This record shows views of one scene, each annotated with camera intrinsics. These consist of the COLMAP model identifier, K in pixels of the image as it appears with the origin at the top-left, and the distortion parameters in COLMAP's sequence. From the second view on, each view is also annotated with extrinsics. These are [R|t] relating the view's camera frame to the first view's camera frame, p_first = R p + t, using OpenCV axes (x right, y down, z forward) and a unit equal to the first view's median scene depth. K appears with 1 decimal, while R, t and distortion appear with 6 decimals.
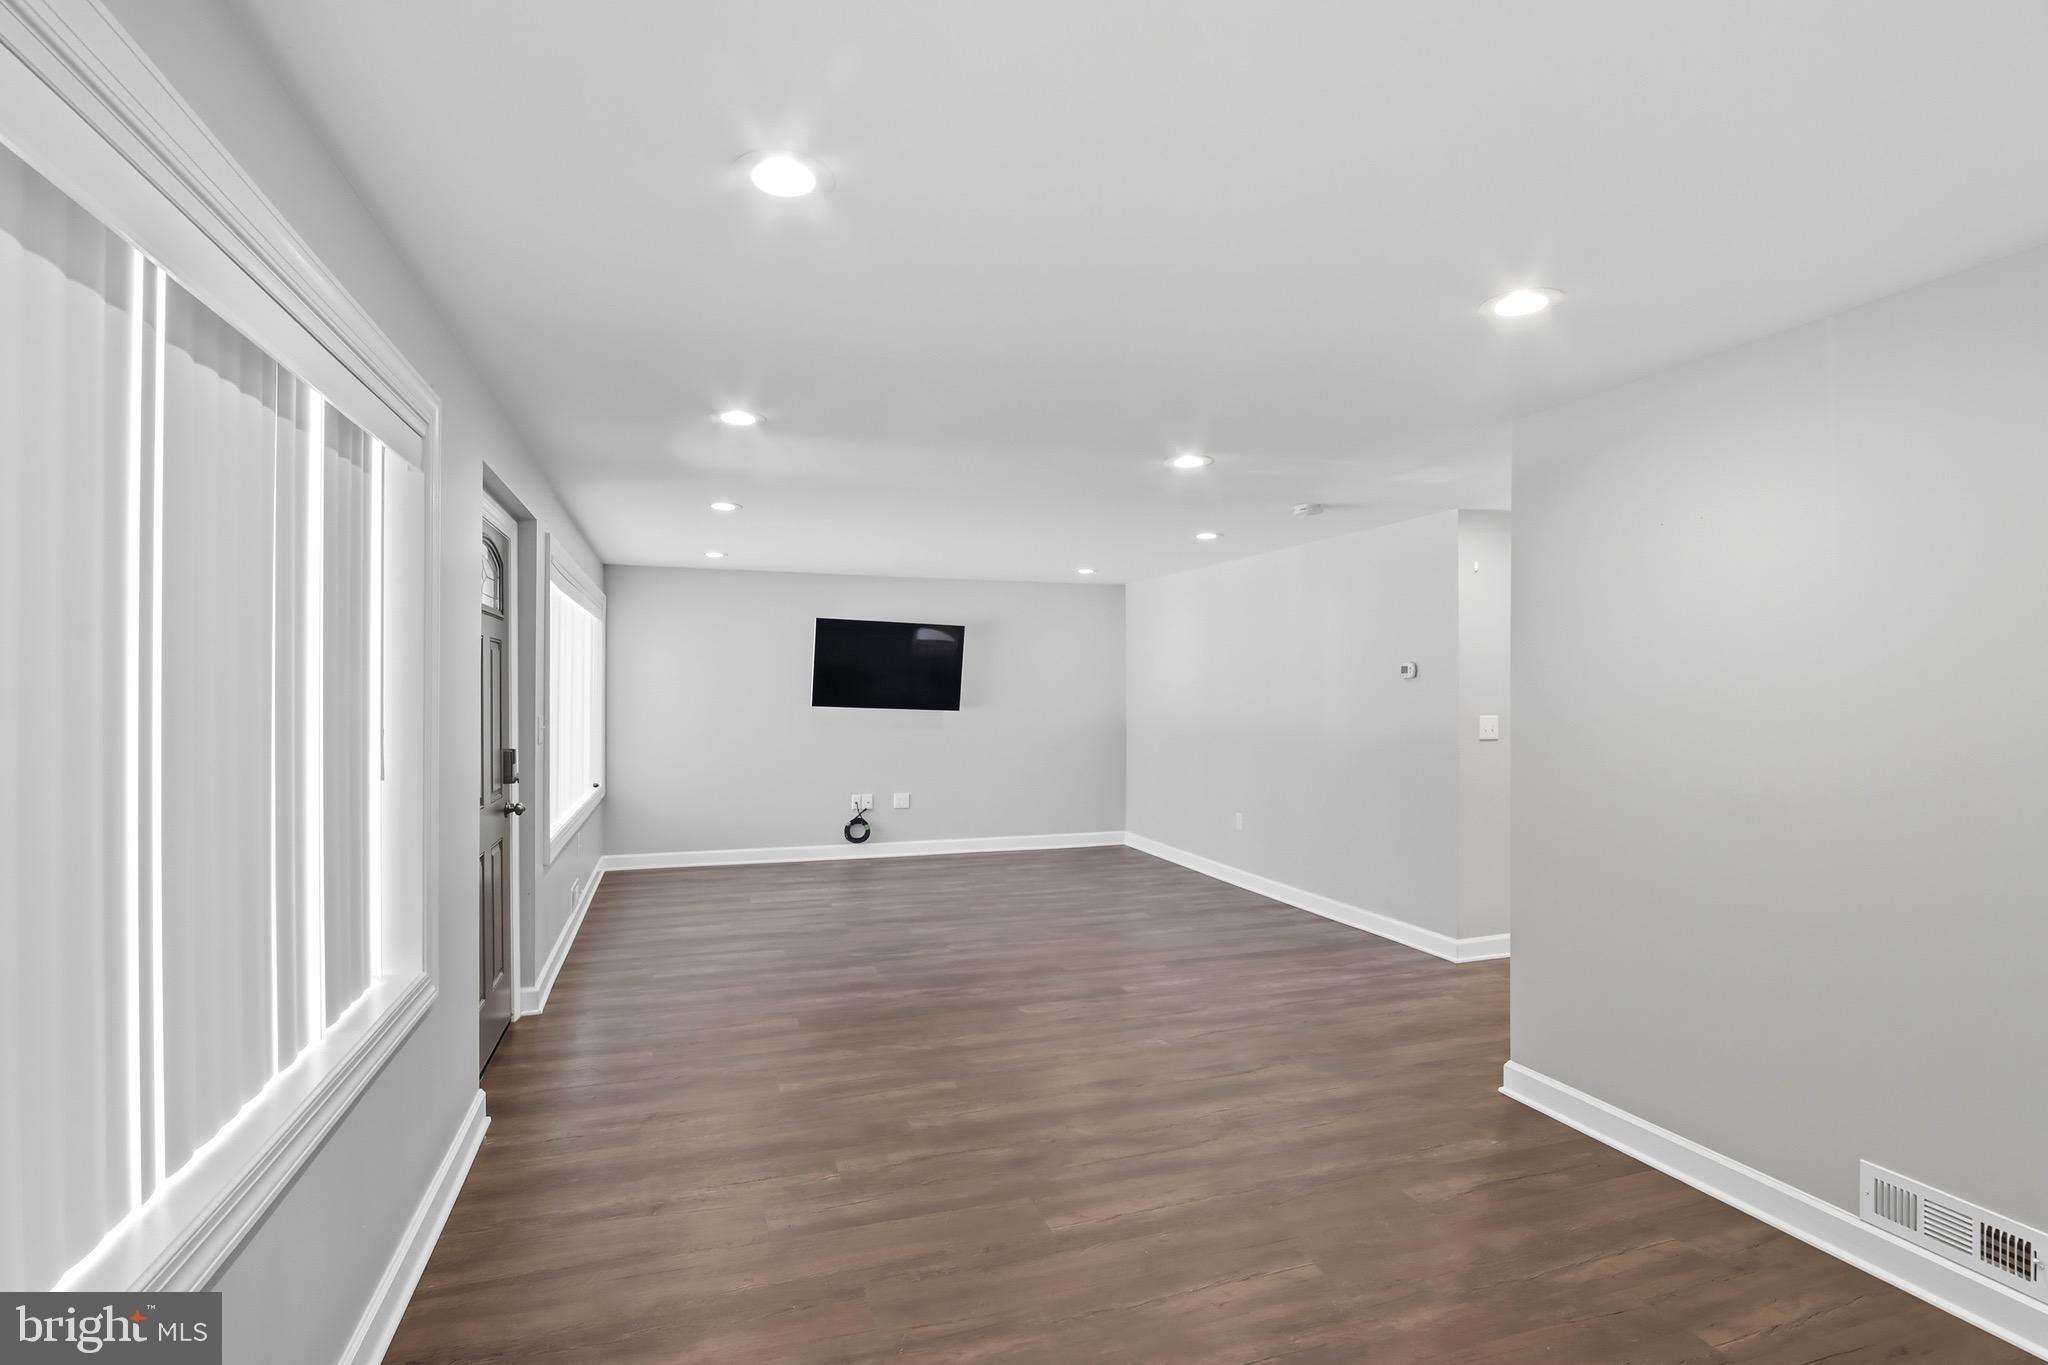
lens RADIAL K [[964.5, 0, 1028.8], [0, 964.5, 687.3], [0, 0, 1]] dist [-0.016149, 0.000879]
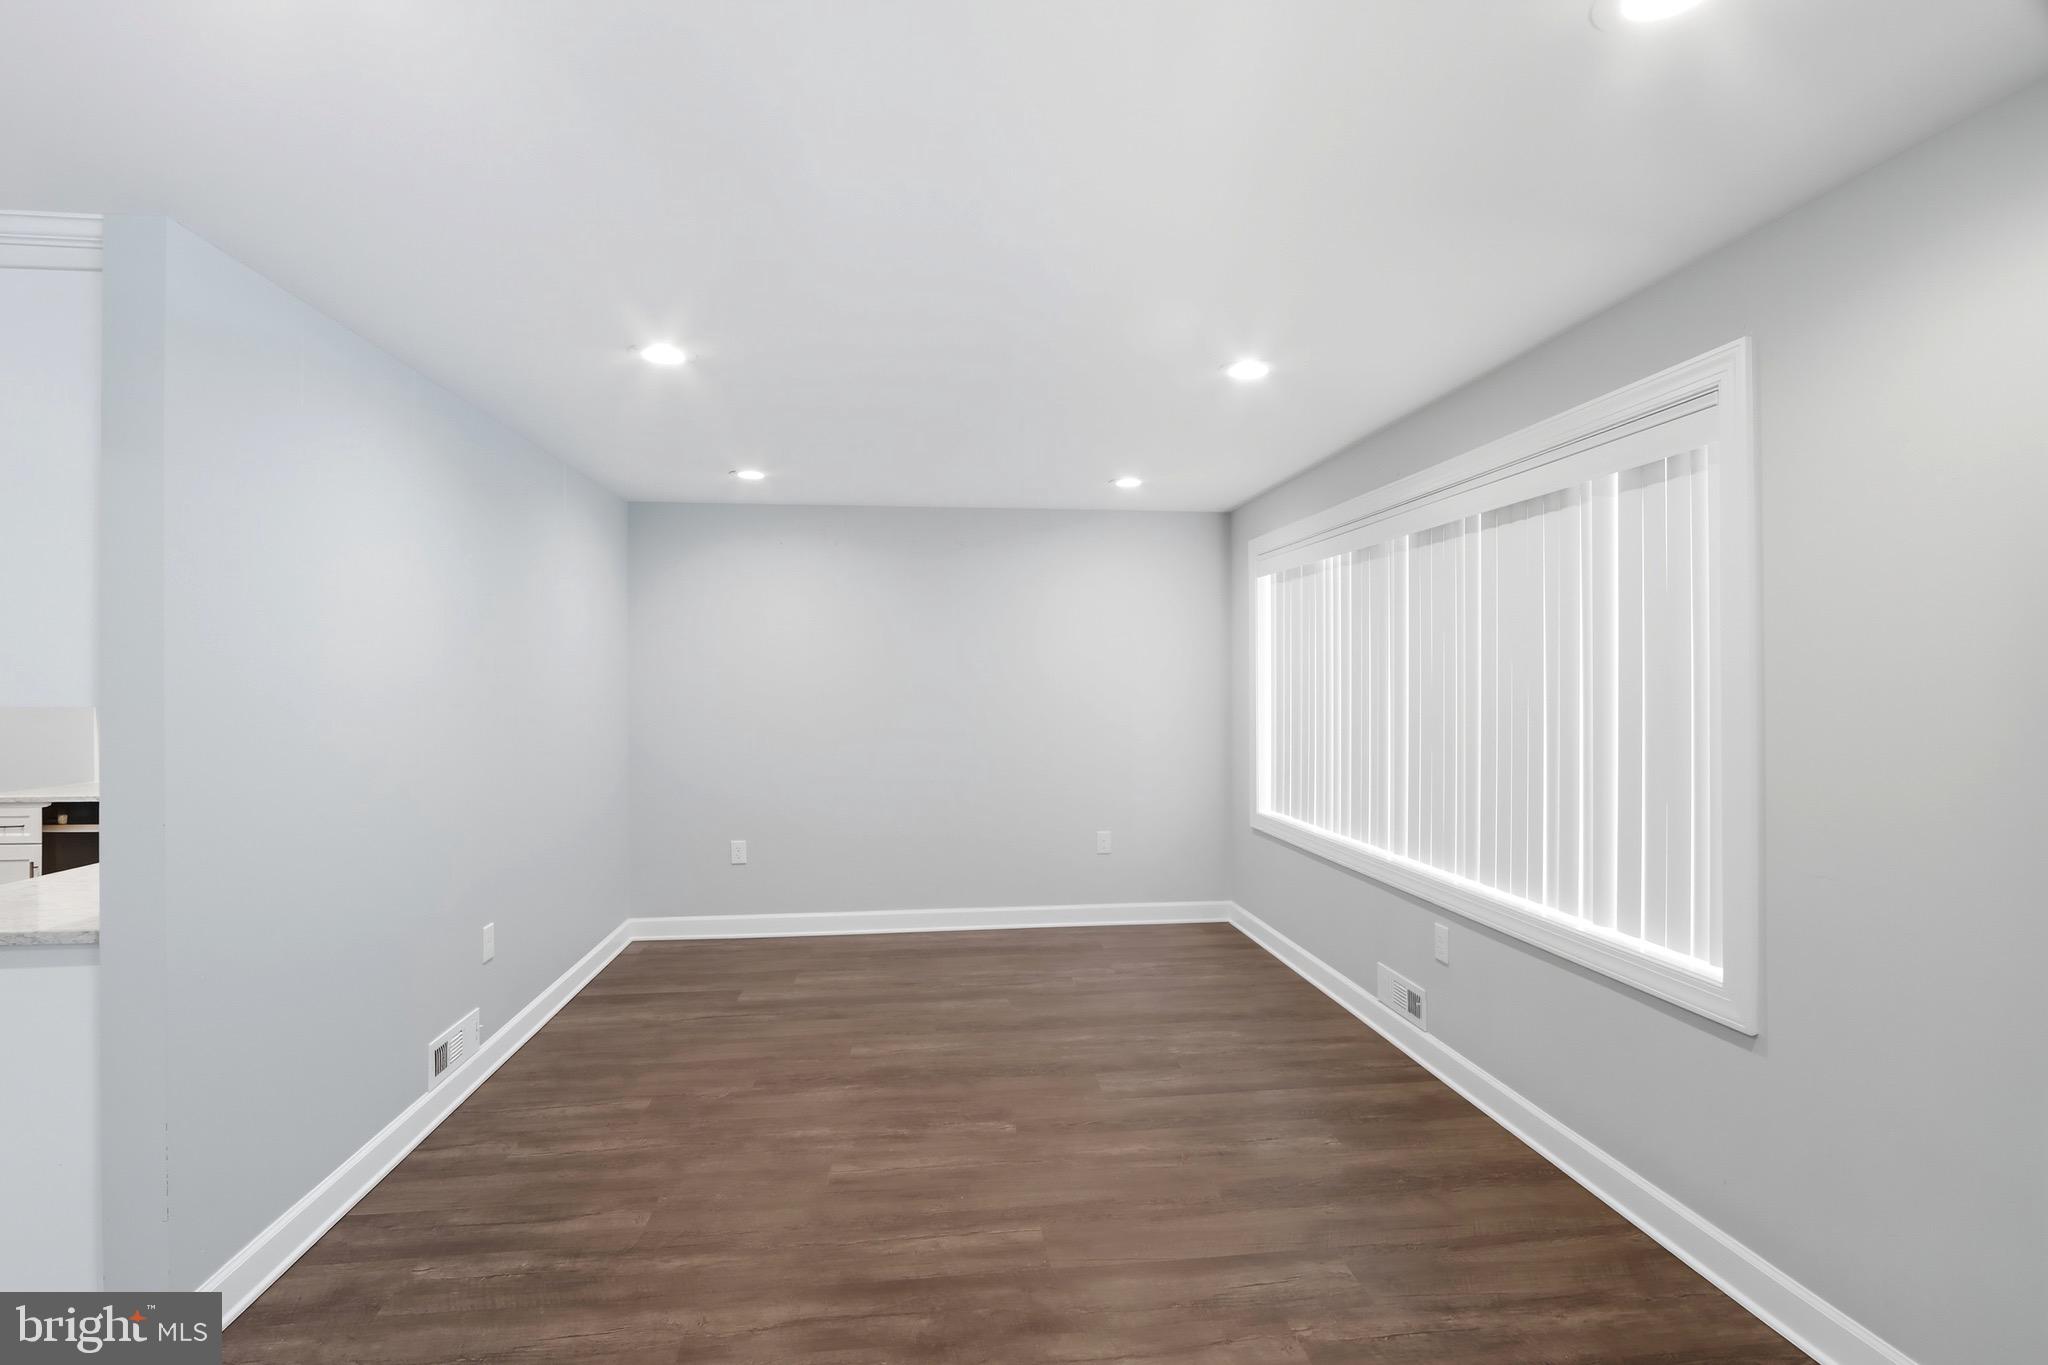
lens RADIAL K [[964.5, 0, 1028.8], [0, 964.5, 686.7], [0, 0, 1]] dist [-0.016149, 0.000879]
pose [[-0.977379, 0.000326, 0.211497, -0.169887], [-0.000985, 0.999981, -0.006096, 0.022679], [-0.211495, -0.006166, -0.977360, 1.957803]]
